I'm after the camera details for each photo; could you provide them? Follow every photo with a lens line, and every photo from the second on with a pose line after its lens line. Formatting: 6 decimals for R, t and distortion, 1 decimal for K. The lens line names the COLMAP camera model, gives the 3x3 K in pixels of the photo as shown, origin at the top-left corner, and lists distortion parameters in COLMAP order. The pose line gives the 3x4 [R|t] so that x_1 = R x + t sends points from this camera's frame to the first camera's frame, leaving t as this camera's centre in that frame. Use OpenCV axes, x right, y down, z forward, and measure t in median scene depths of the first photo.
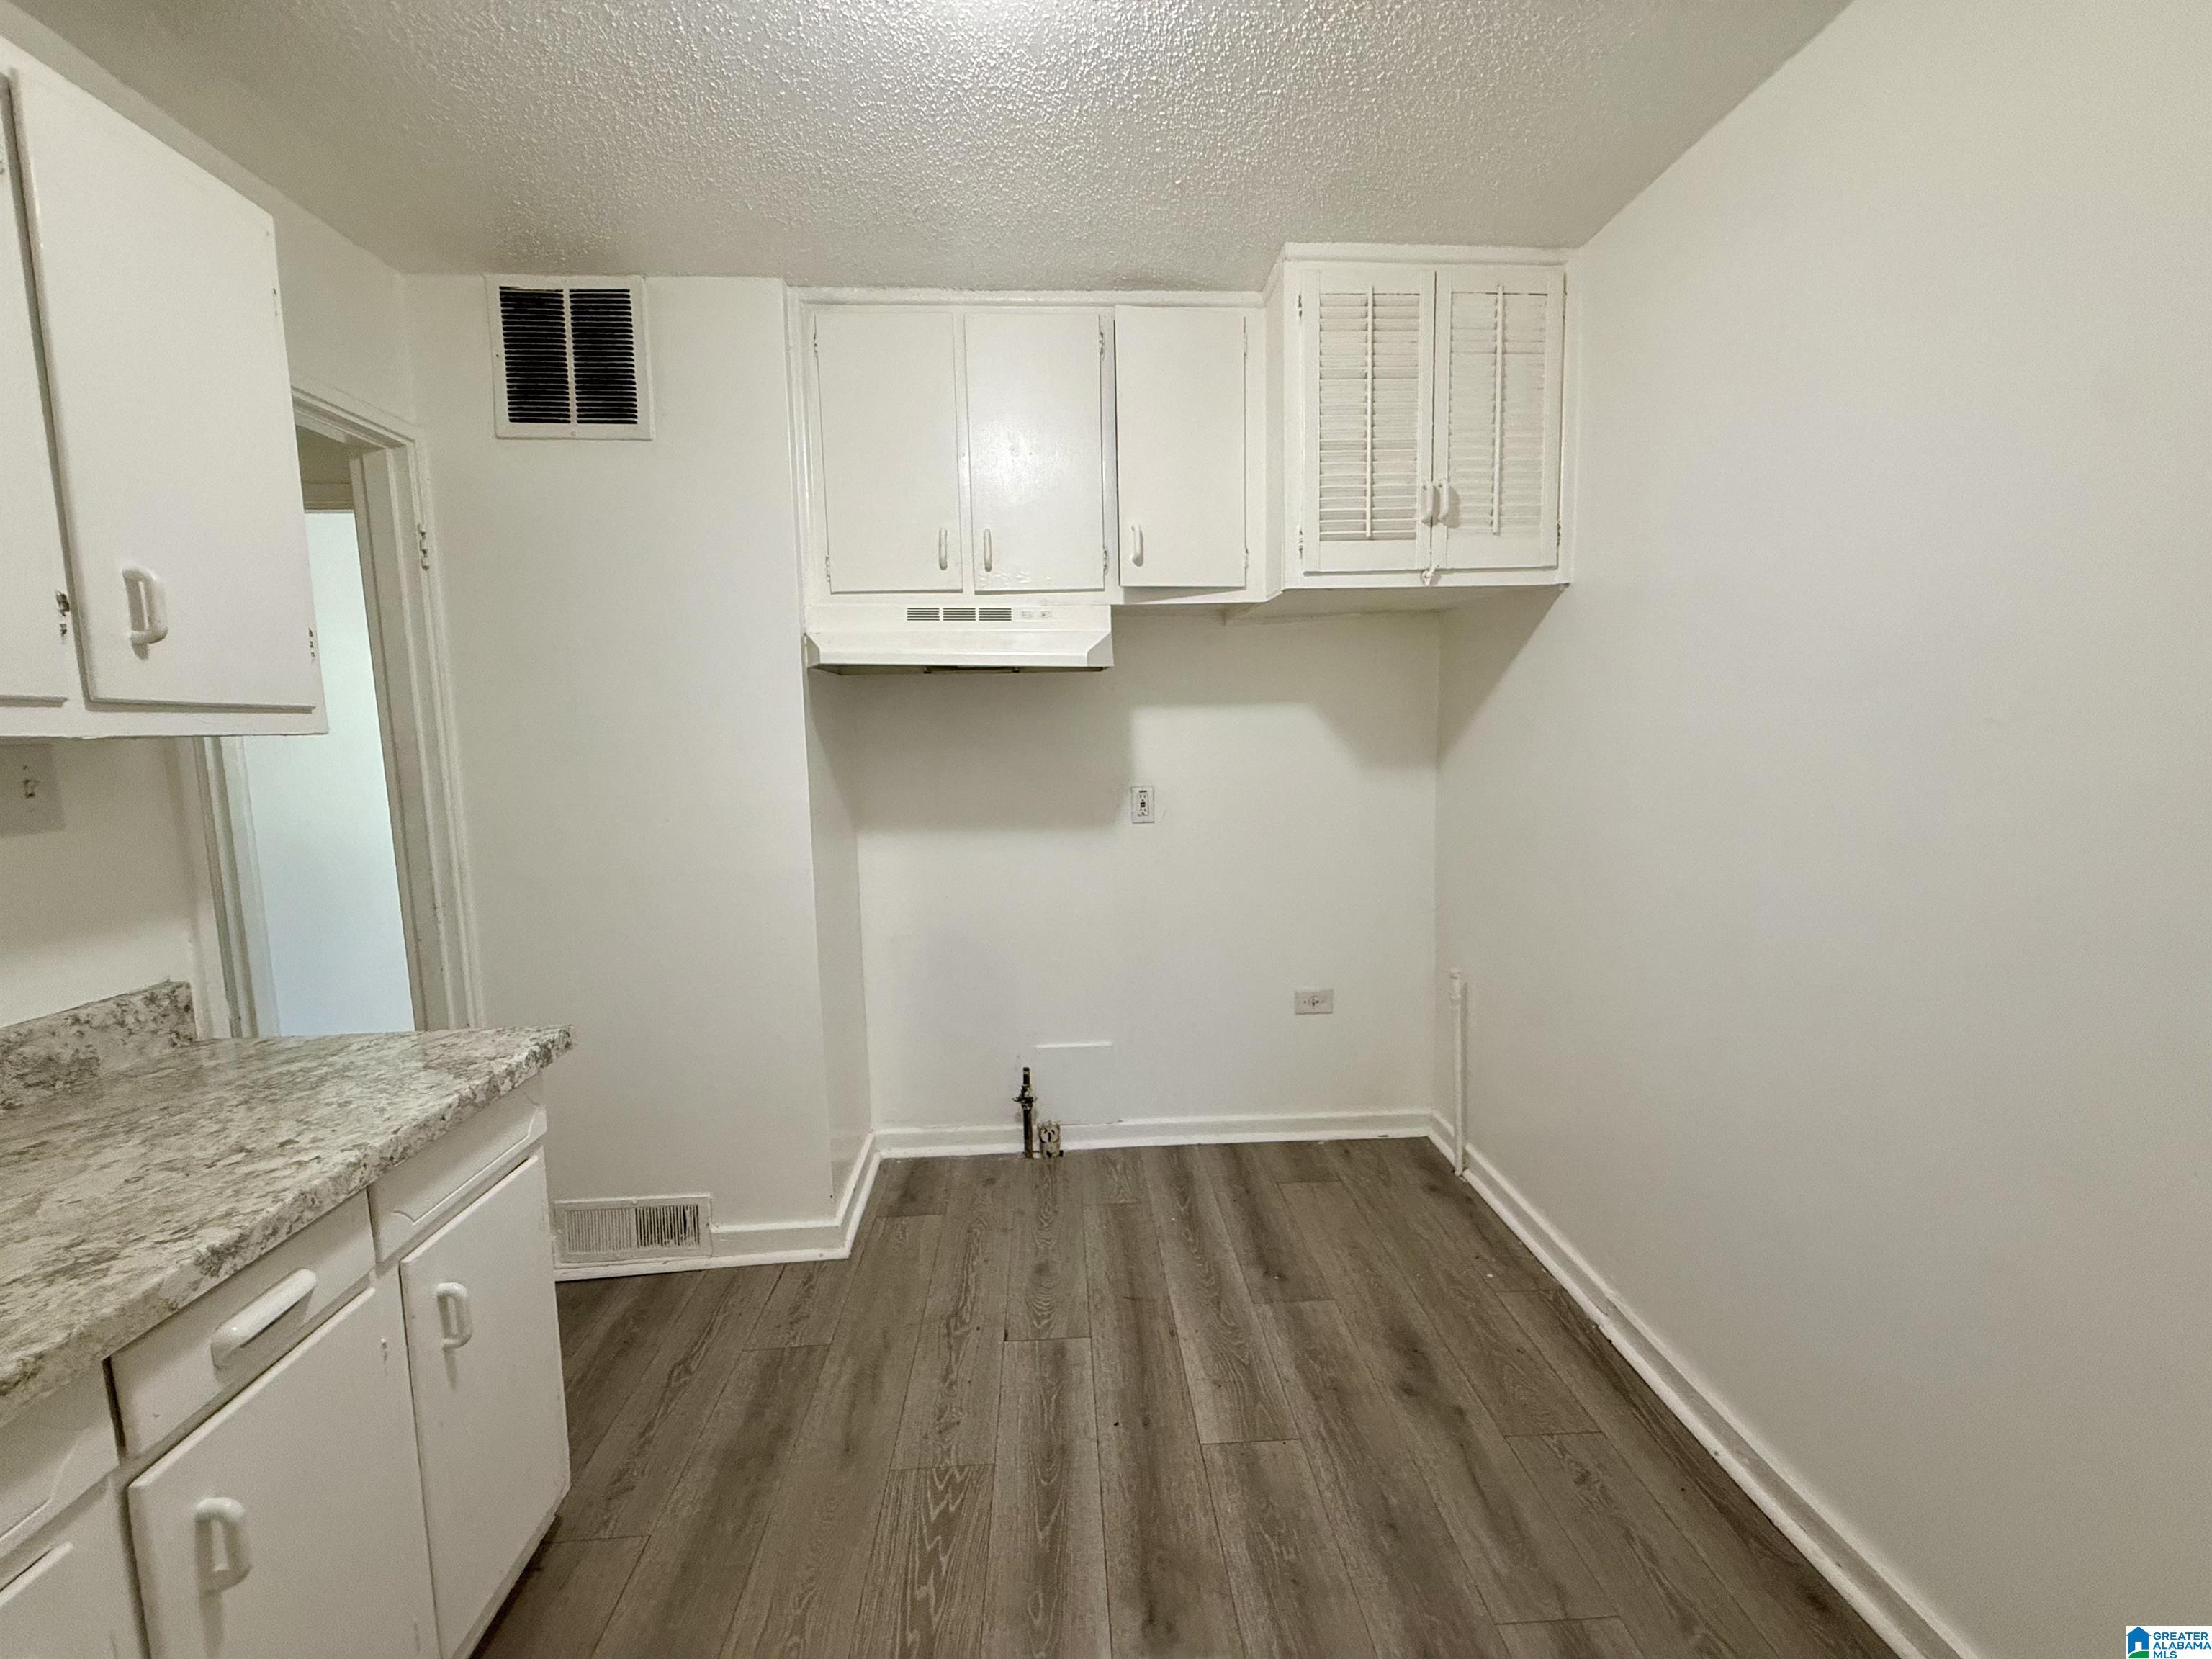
lens RADIAL K [[880.8, 0, 1098.6], [0, 880.8, 821.3], [0, 0, 1]] dist [0.001674, -0.000855]
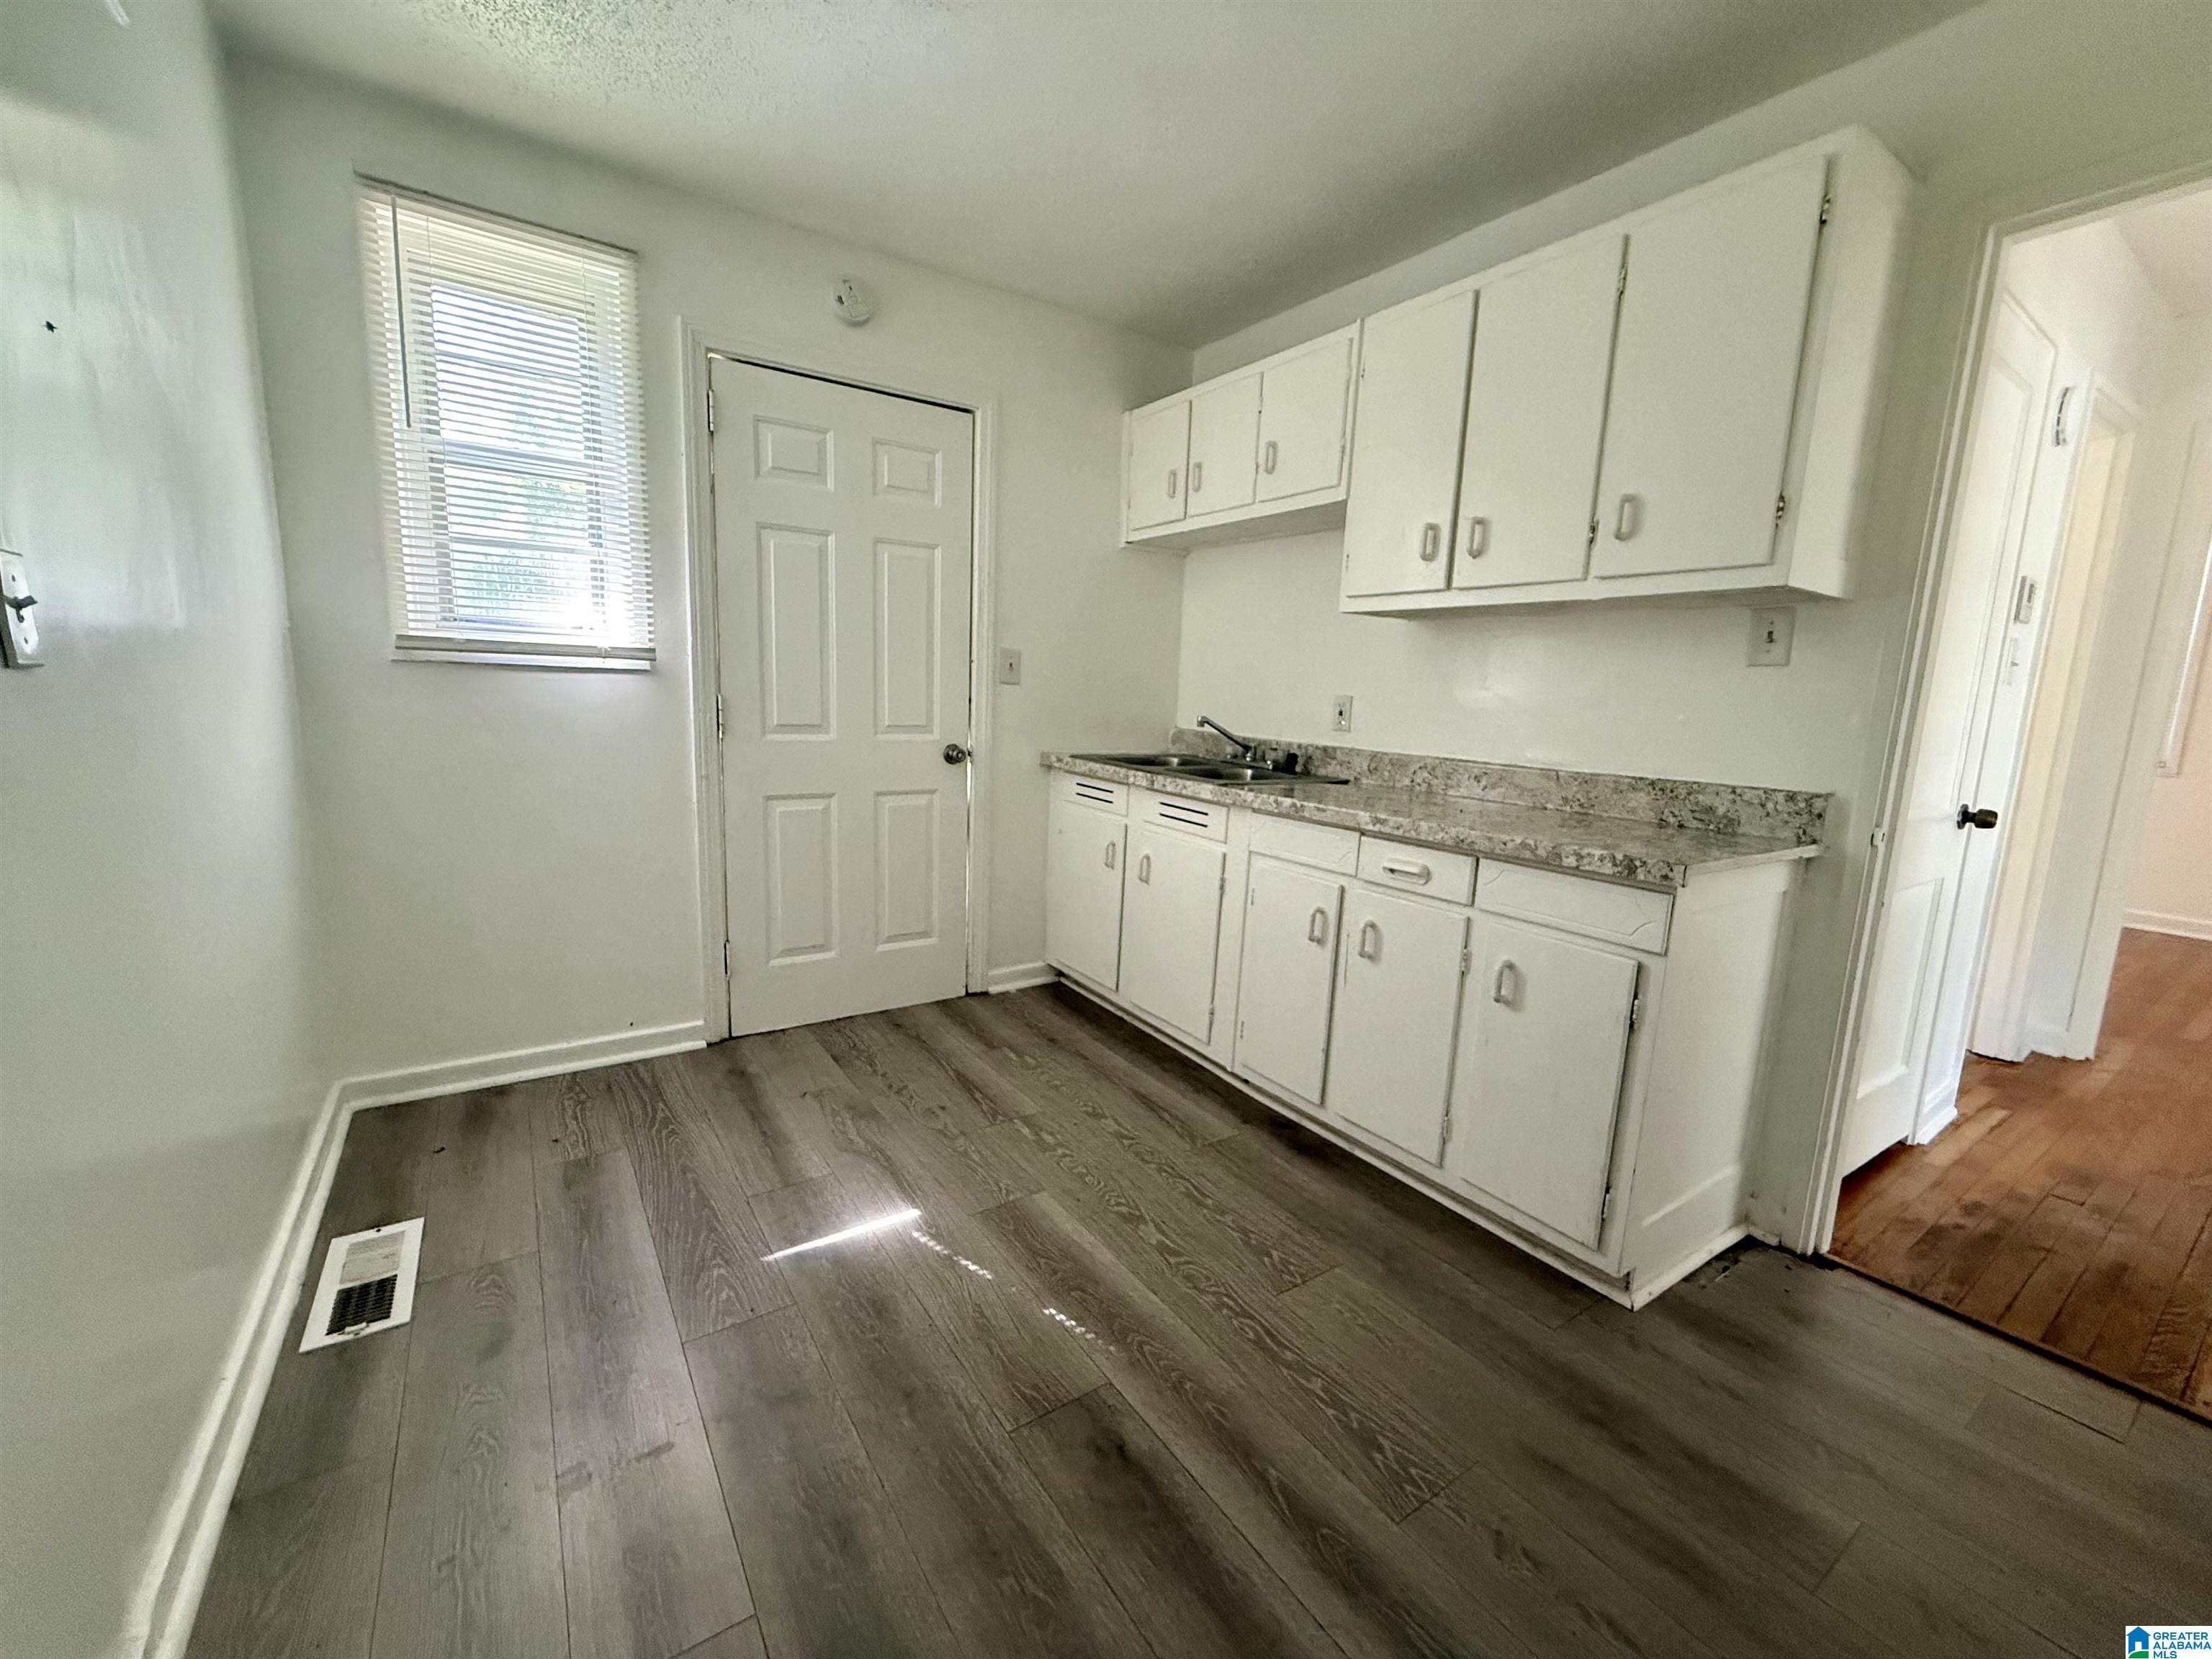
lens RADIAL K [[880.8, 0, 1099.3], [0, 880.8, 836.4], [0, 0, 1]] dist [0.001674, -0.000855]
pose [[-0.859548, 0.071866, -0.505976, 0.512265], [-0.069553, 0.964401, 0.255134, -0.010829], [0.506299, 0.254493, -0.823951, 1.569926]]
